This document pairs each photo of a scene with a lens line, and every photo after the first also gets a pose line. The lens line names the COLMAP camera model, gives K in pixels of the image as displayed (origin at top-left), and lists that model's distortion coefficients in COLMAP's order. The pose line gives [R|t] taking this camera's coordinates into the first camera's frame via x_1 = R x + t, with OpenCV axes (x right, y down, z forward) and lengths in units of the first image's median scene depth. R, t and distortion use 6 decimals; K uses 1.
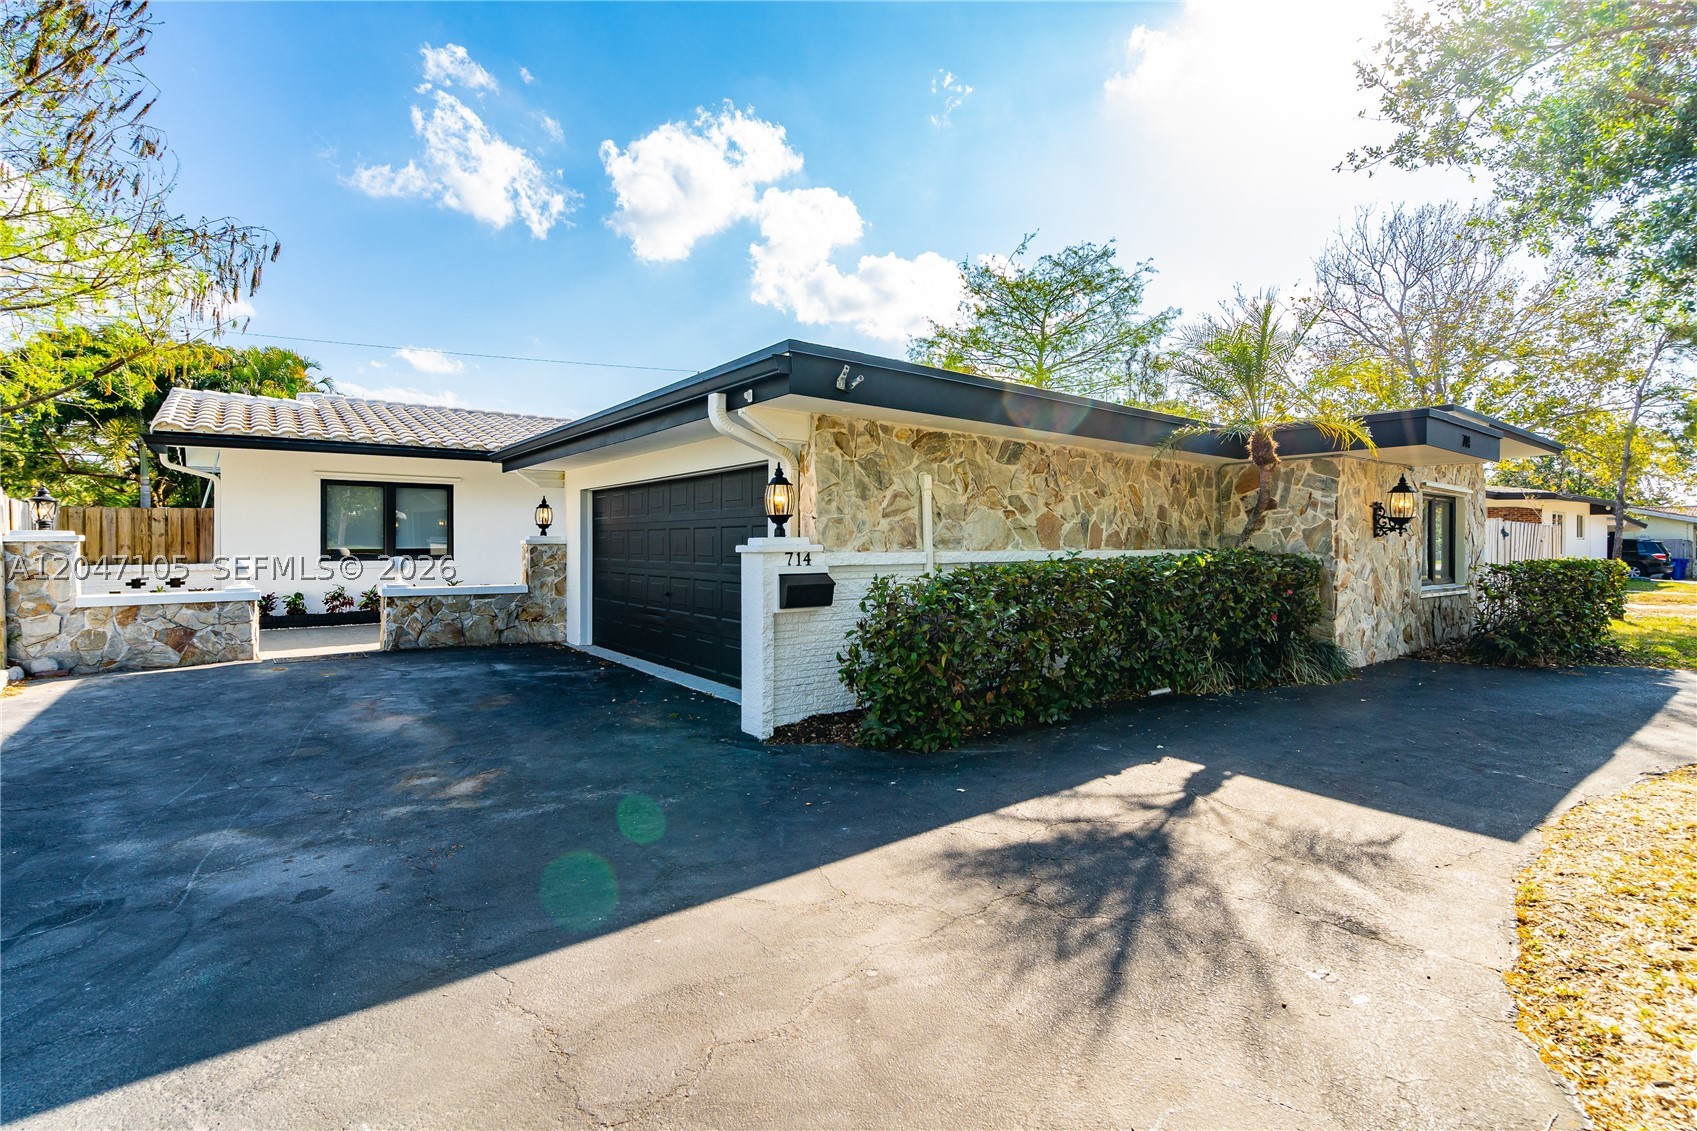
lens RADIAL K [[820.4, 0, 852.4], [0, 820.4, 553.7], [0, 0, 1]] dist [0.000380, 0.000171]
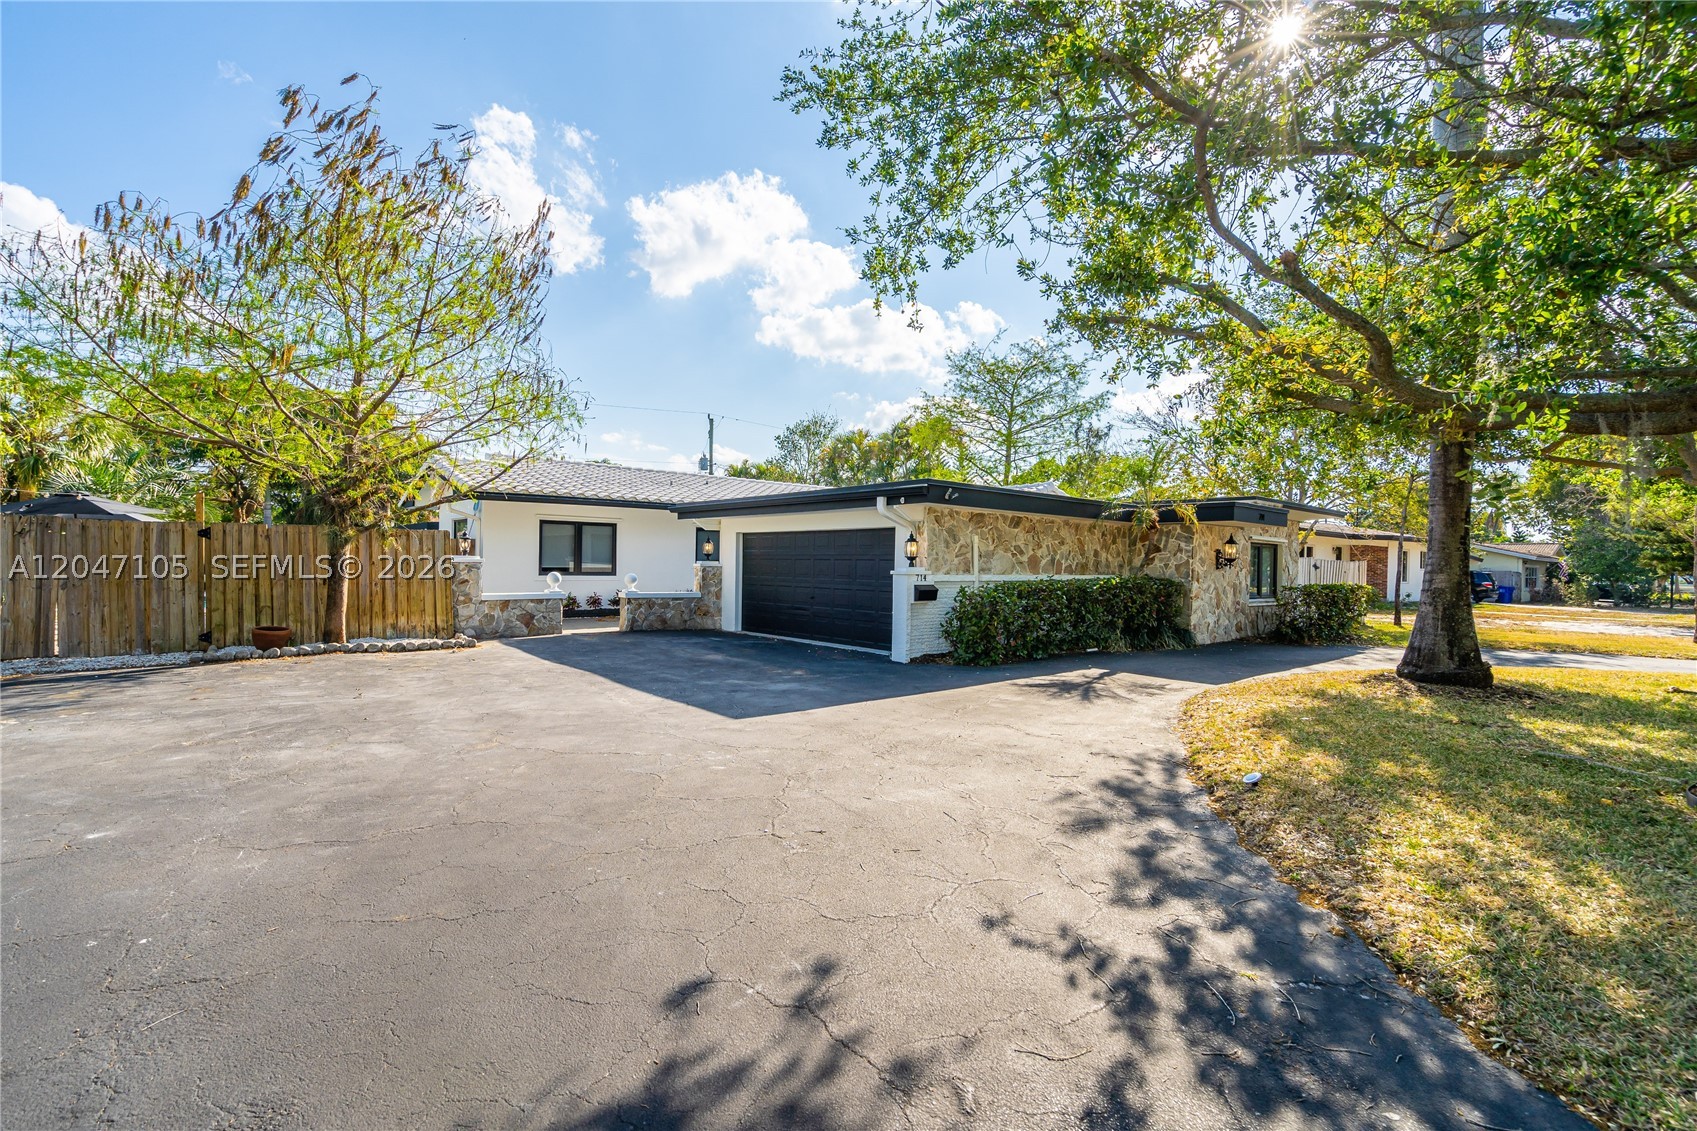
lens RADIAL K [[757.2, 0, 870.6], [0, 757.2, 572.1], [0, 0, 1]] dist [-0.000349, 0.000009]
pose [[0.998001, 0.013059, 0.061833, -0.196777], [-0.012917, 0.999913, -0.002705, -0.000715], [-0.061863, 0.001901, 0.998083, -0.569969]]
